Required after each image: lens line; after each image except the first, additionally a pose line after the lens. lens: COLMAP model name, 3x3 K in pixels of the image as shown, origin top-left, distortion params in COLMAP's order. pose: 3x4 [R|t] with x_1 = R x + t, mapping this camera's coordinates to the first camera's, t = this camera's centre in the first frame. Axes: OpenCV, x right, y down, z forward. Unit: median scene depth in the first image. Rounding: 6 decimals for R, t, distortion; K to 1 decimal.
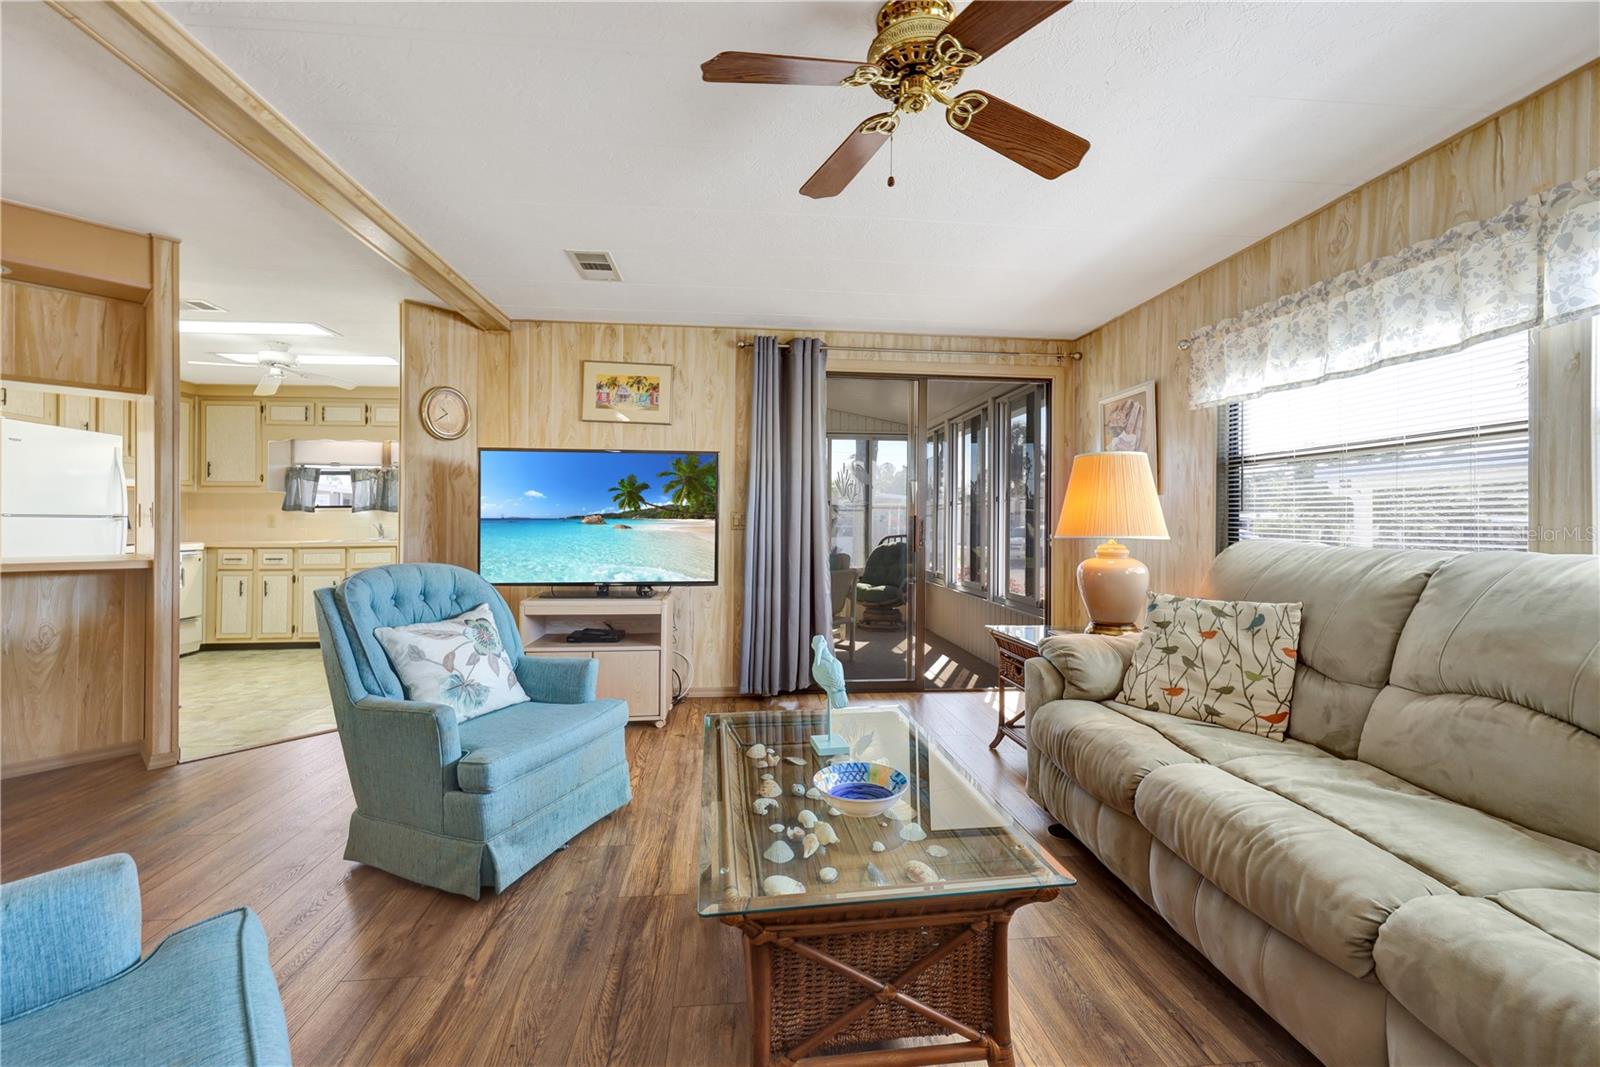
lens RADIAL K [[647.7, 0, 804.1], [0, 647.7, 530.1], [0, 0, 1]] dist [-0.000413, 0.000373]
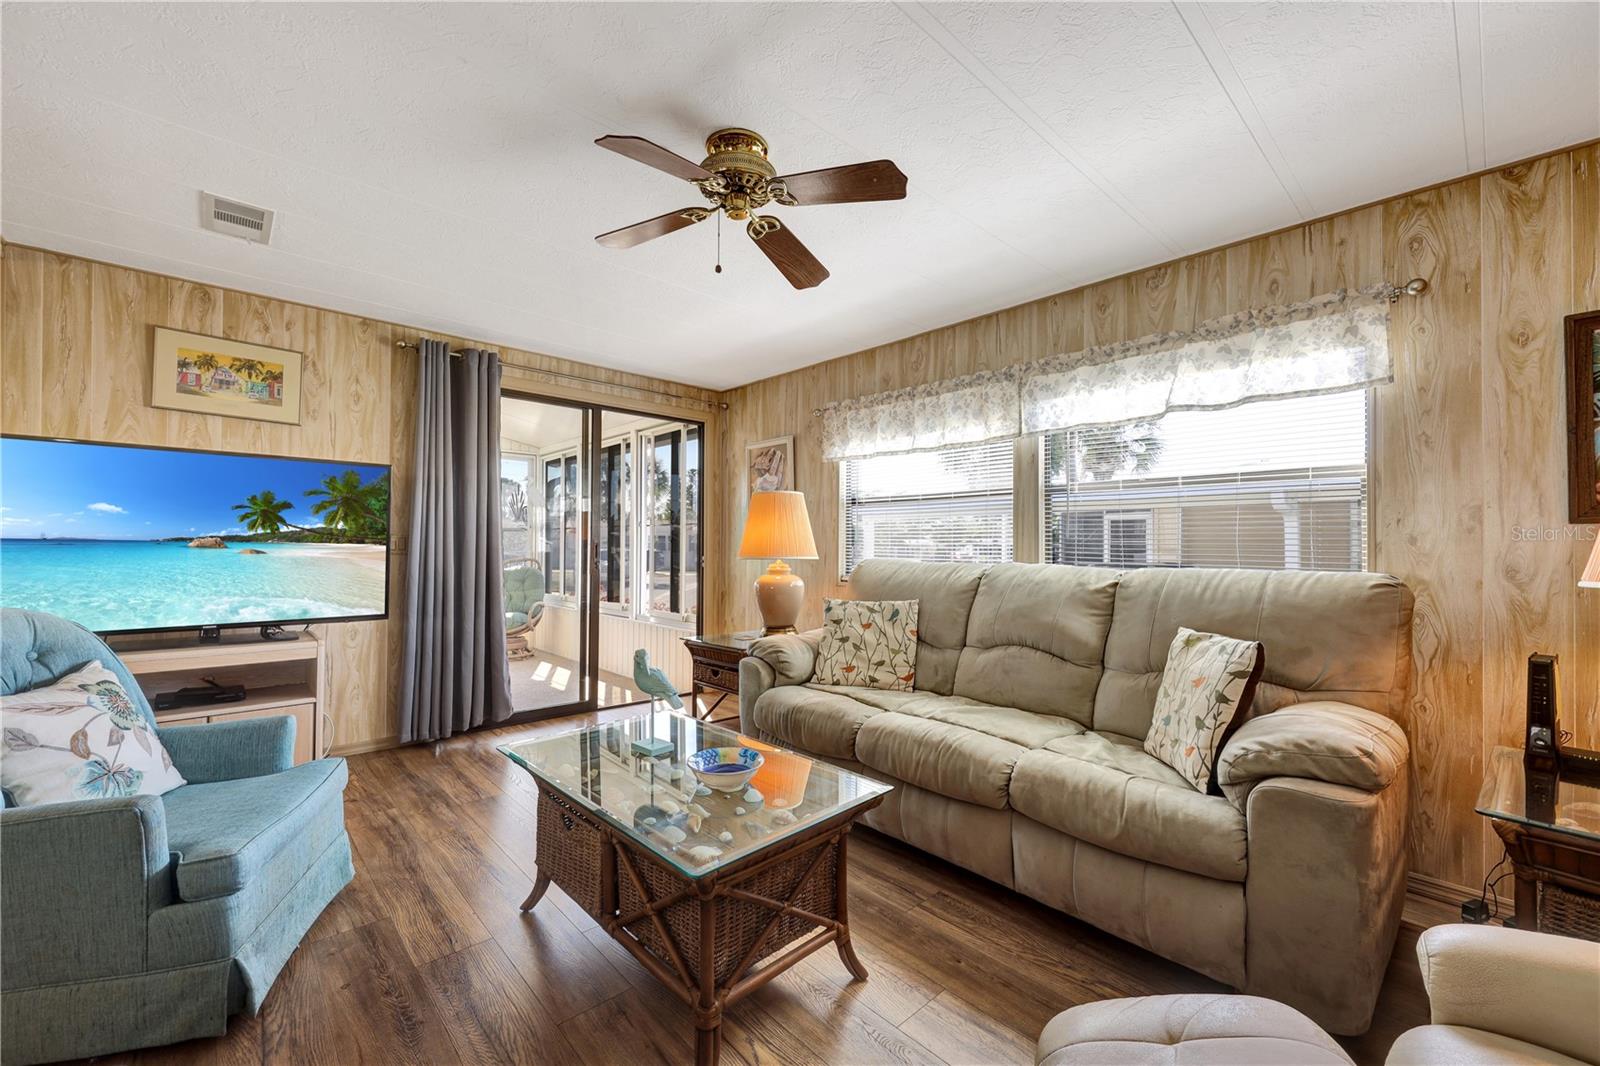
lens RADIAL K [[647.7, 0, 804.1], [0, 647.7, 529.6], [0, 0, 1]] dist [-0.000413, 0.000373]
pose [[0.793417, 0.016057, 0.608466, -0.333078], [0.006699, 0.999361, -0.035108, 0.000428], [-0.608641, 0.031931, 0.792803, -0.040371]]
